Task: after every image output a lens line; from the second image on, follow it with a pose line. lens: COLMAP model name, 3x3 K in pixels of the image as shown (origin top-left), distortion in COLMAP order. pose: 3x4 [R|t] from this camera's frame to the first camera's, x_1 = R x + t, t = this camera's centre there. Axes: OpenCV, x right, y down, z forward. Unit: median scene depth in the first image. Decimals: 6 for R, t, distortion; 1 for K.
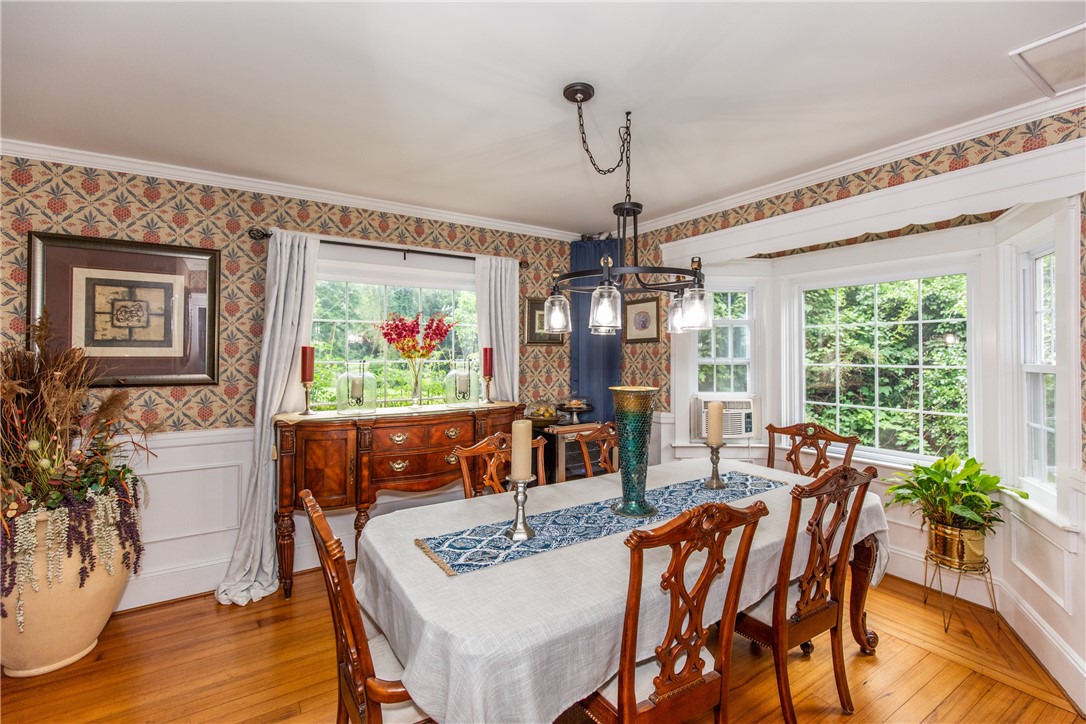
lens RADIAL K [[483.6, 0, 544.6], [0, 483.6, 357.2], [0, 0, 1]] dist [0.002526, -0.000361]
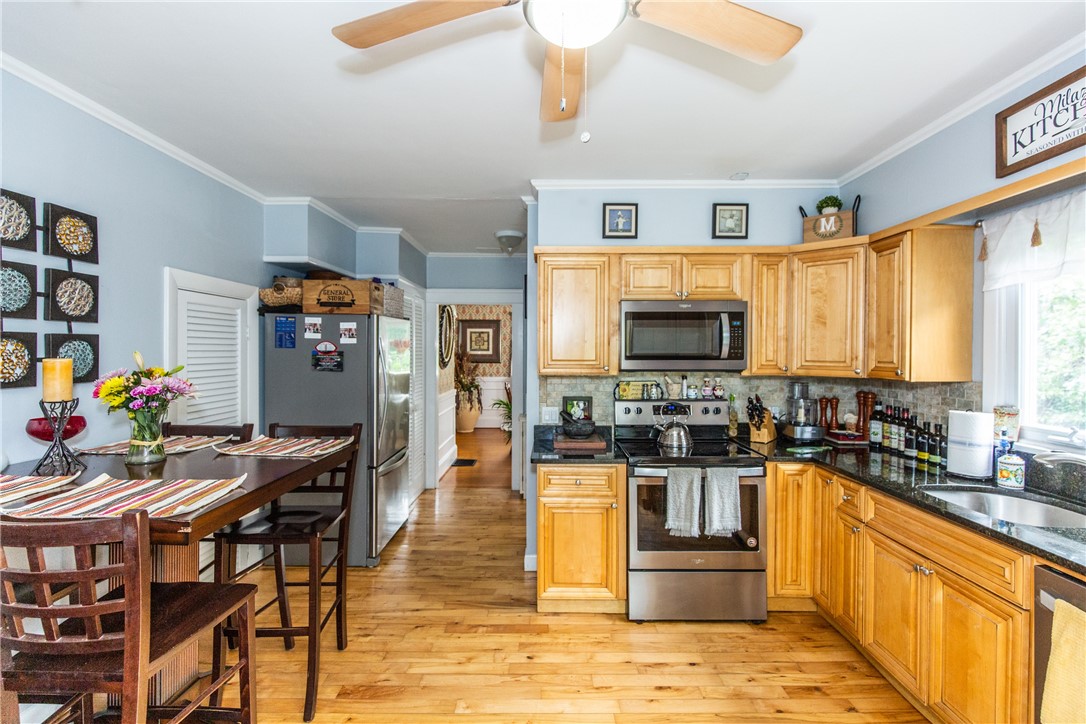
lens RADIAL K [[483.6, 0, 544.6], [0, 483.6, 357.2], [0, 0, 1]] dist [0.002526, -0.000361]
pose [[0.843722, 0.008044, -0.536719, 1.338943], [-0.000537, 0.999900, 0.014141, -0.026394], [0.536779, -0.011643, 0.843642, -1.603278]]
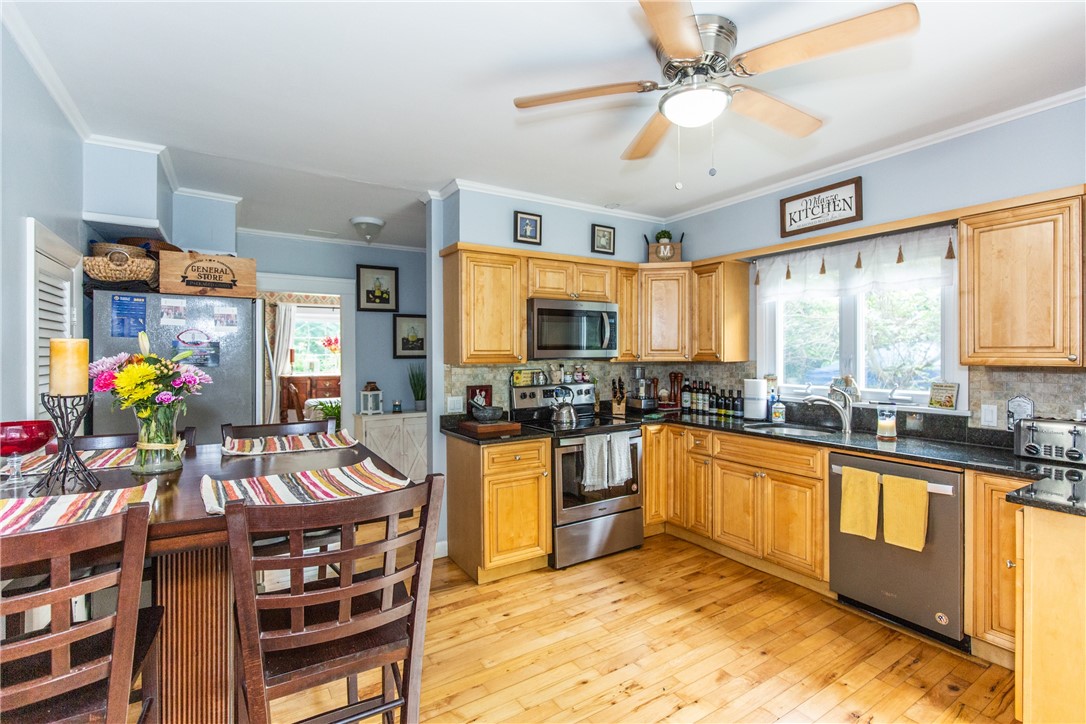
lens RADIAL K [[503.3, 0, 545.6], [0, 503.3, 357.3], [0, 0, 1]] dist [0.000411, -0.000020]
pose [[0.999985, -0.005301, 0.001324, 0.954644], [0.005285, 0.999921, 0.011427, -0.001894], [-0.001384, -0.011420, 0.999934, -1.875631]]
